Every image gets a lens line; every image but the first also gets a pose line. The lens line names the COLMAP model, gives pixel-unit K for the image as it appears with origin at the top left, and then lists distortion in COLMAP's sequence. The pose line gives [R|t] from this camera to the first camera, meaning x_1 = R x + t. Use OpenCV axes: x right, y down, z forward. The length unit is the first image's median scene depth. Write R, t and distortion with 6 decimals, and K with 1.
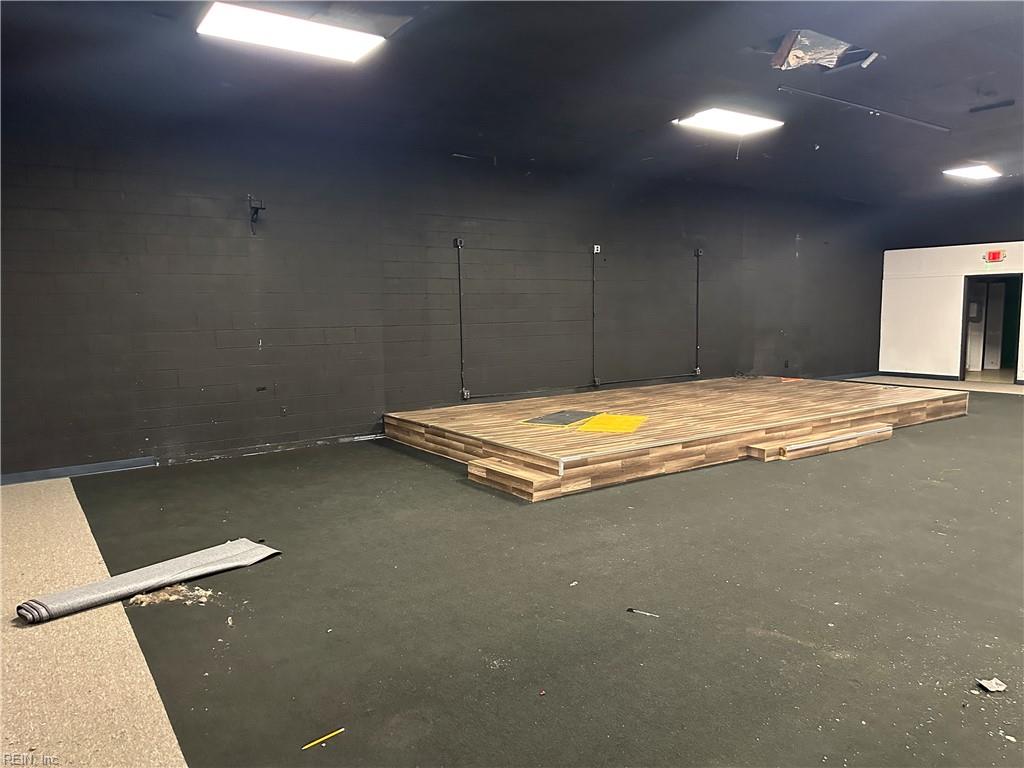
lens RADIAL K [[716.6, 0, 512.0], [0, 716.6, 384.0], [0, 0, 1]] dist [0.100118, -0.120081]
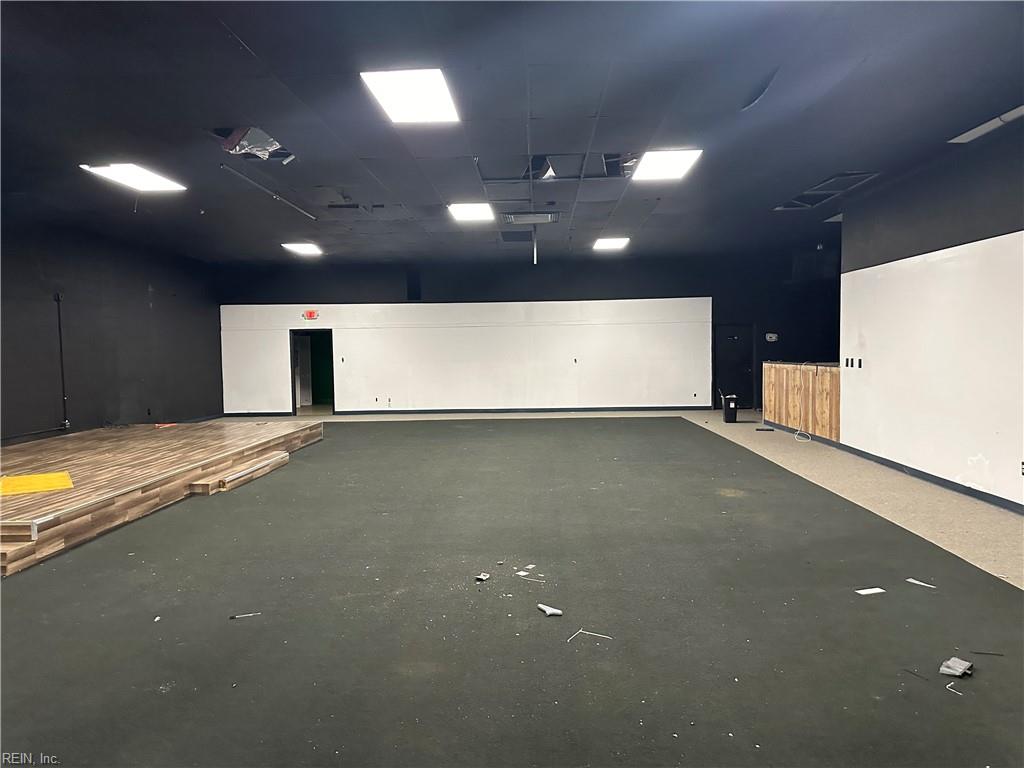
lens RADIAL K [[716.6, 0, 512.0], [0, 716.6, 384.0], [0, 0, 1]] dist [0.100118, -0.120081]
pose [[0.603039, -0.038518, 0.796781, -0.236655], [0.093111, 0.995405, -0.022350, 0.007769], [-0.792259, 0.087667, 0.603854, -0.030929]]
